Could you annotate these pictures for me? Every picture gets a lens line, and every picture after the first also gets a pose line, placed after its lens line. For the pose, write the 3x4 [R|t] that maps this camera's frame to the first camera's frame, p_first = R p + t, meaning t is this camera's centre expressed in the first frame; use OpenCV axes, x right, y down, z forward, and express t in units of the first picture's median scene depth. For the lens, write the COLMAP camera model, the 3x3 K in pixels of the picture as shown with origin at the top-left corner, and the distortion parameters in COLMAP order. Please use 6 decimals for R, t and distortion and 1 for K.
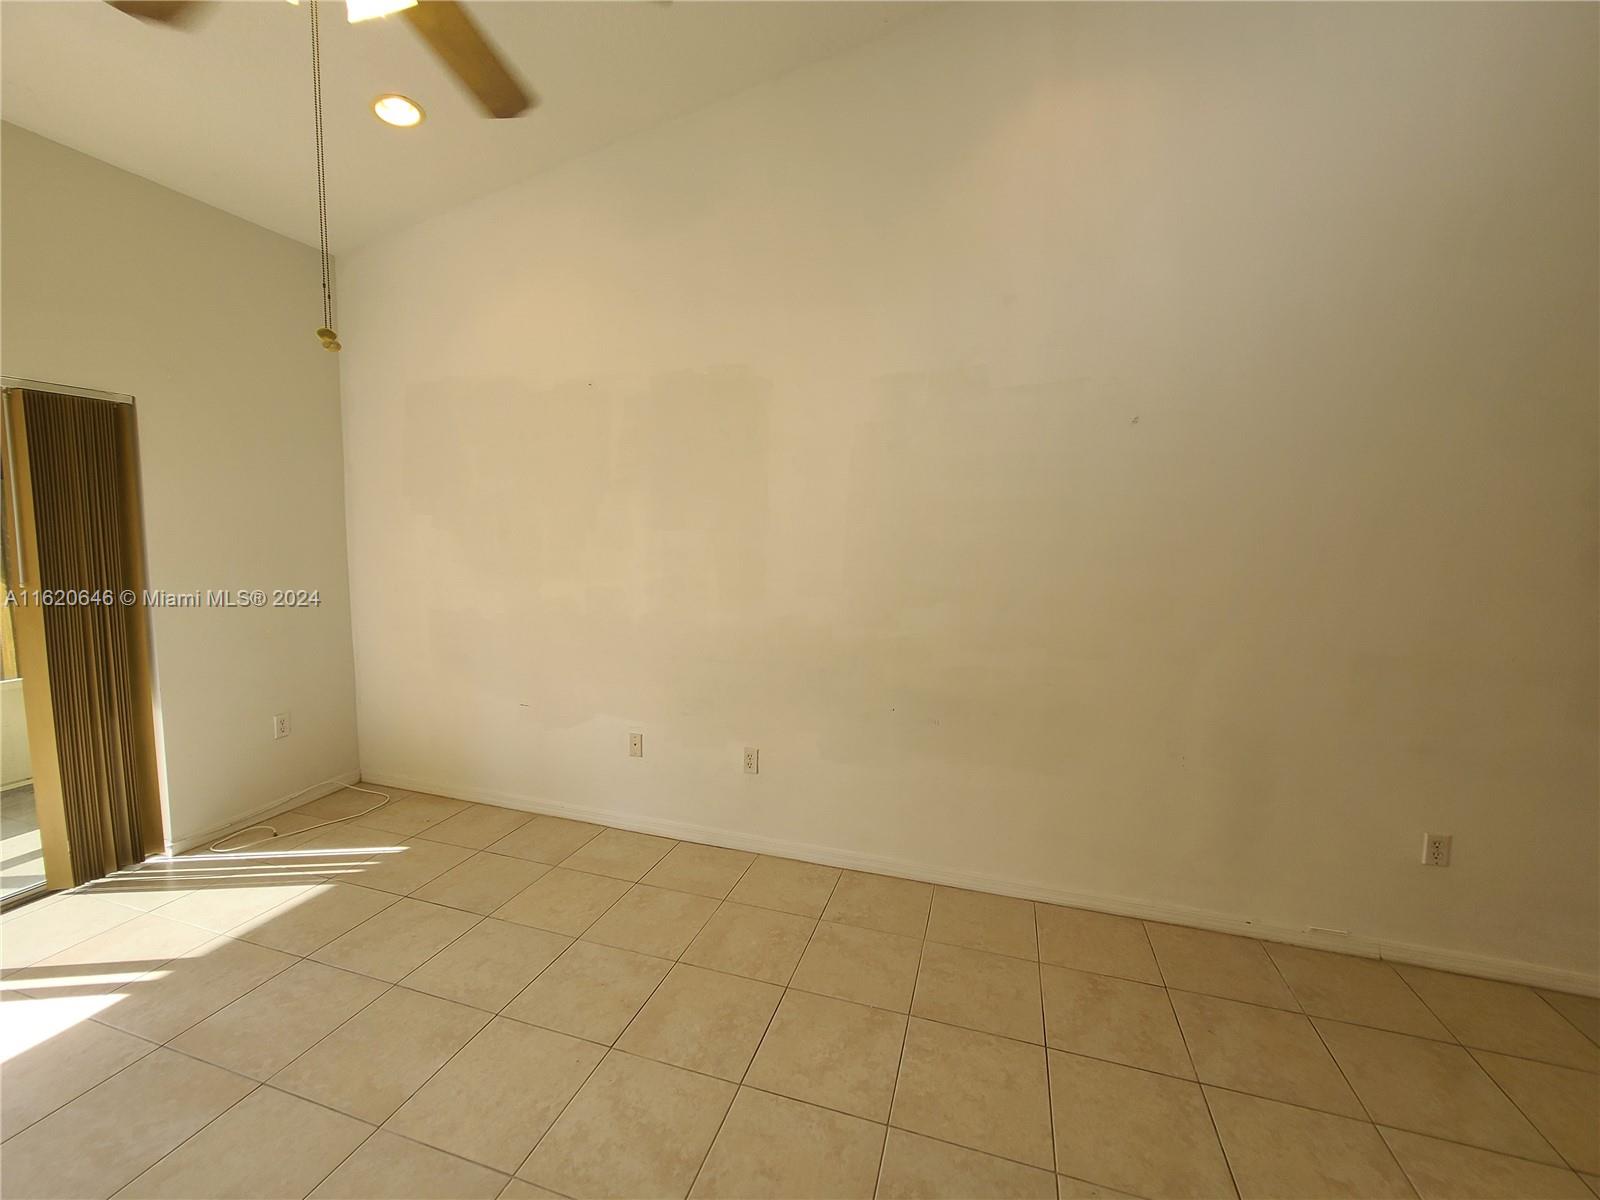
lens RADIAL K [[673.2, 0, 800.0], [0, 673.2, 600.0], [0, 0, 1]] dist [-0.005971, -0.000088]
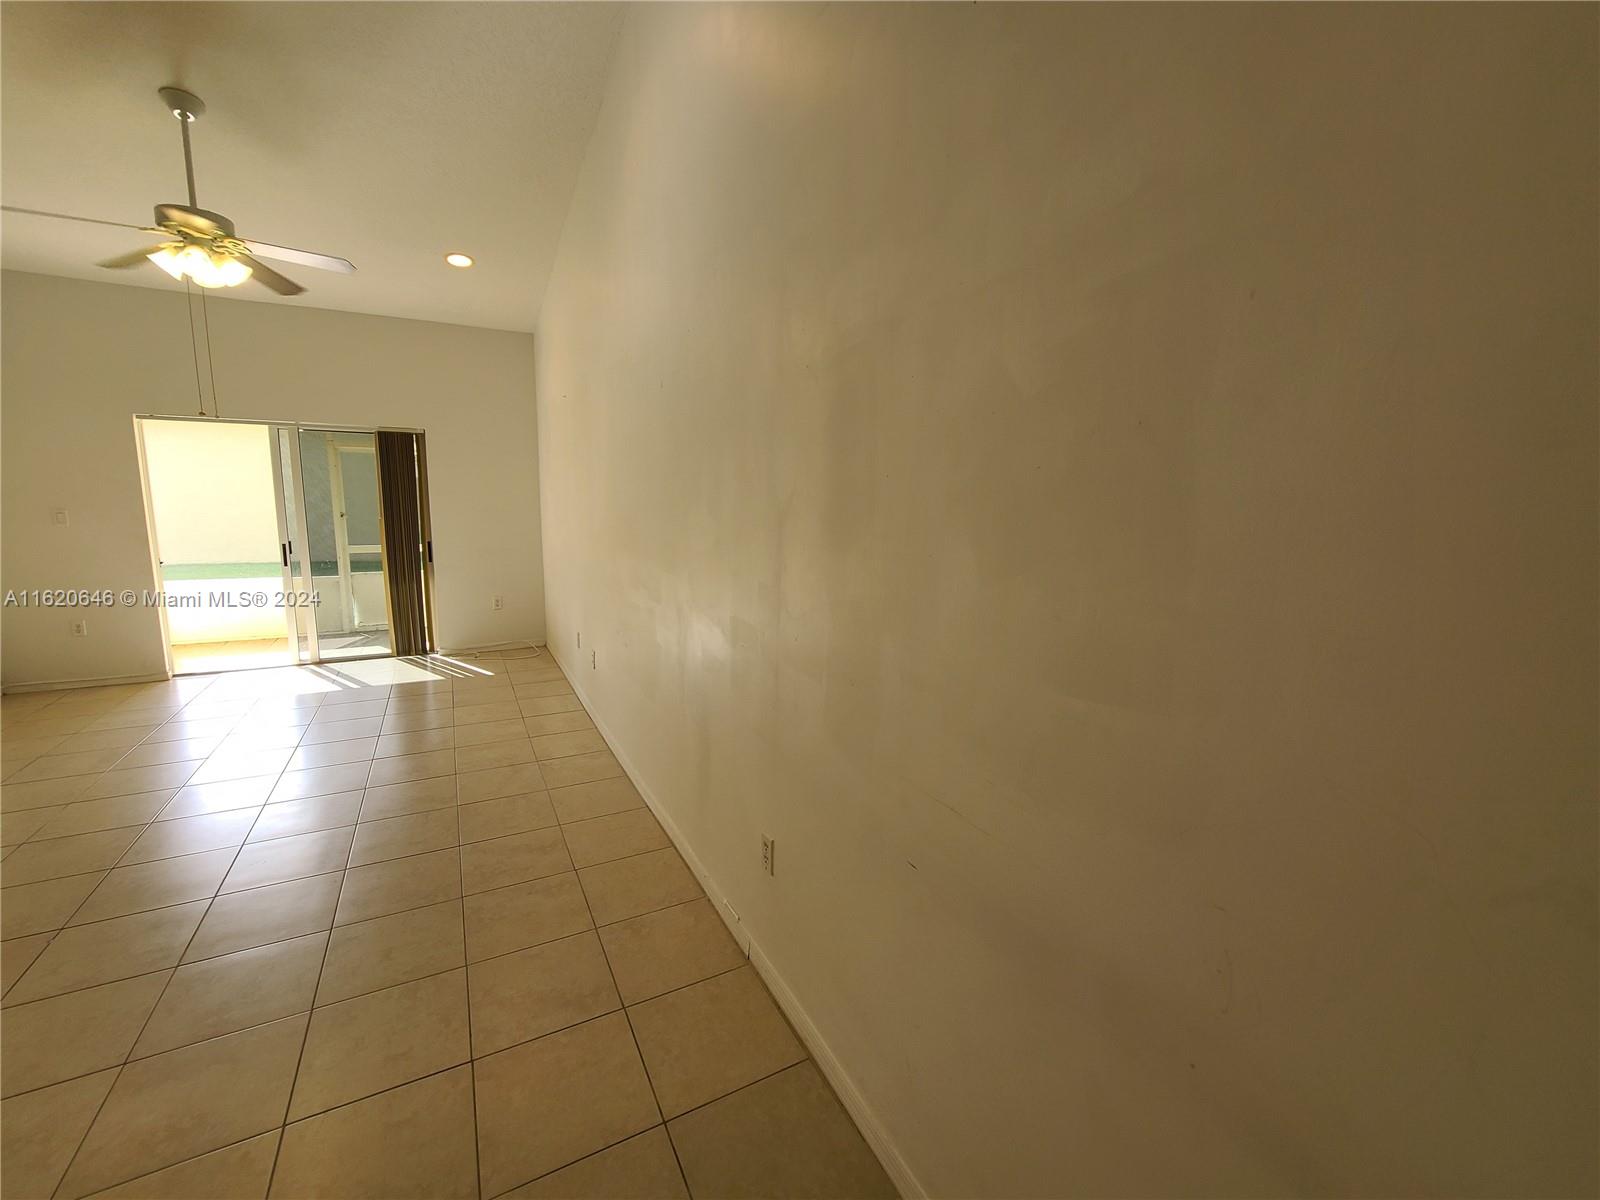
lens RADIAL K [[665.0, 0, 800.0], [0, 665.0, 600.0], [0, 0, 1]] dist [-0.000552, 0.000070]
pose [[0.712604, 0.106053, -0.693505, 1.339275], [-0.080907, 0.994336, 0.068921, -0.015496], [0.696886, 0.006996, 0.717148, 0.350022]]
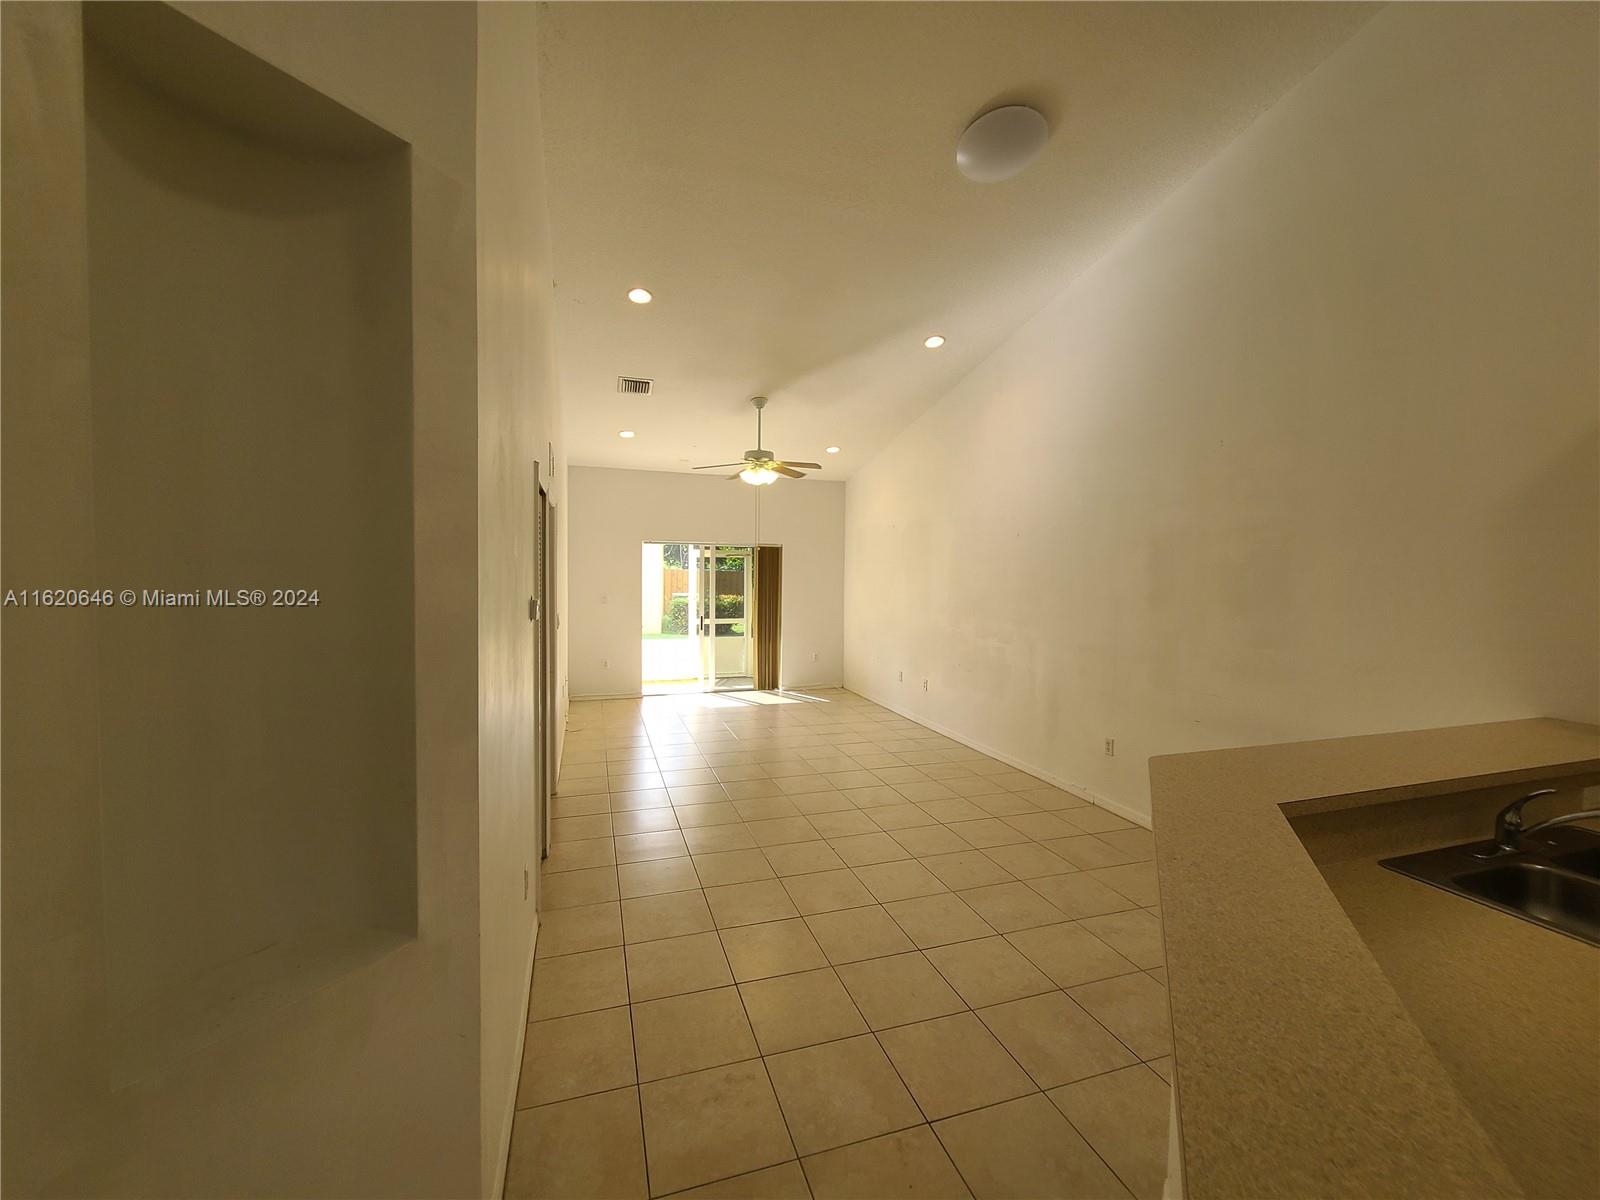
lens RADIAL K [[665.0, 0, 800.0], [0, 665.0, 600.0], [0, 0, 1]] dist [-0.000552, 0.000070]
pose [[0.575385, 0.017317, -0.817699, 1.750450], [-0.086037, 0.995510, -0.039459, 0.085747], [0.813345, 0.093056, 0.574291, -0.784632]]
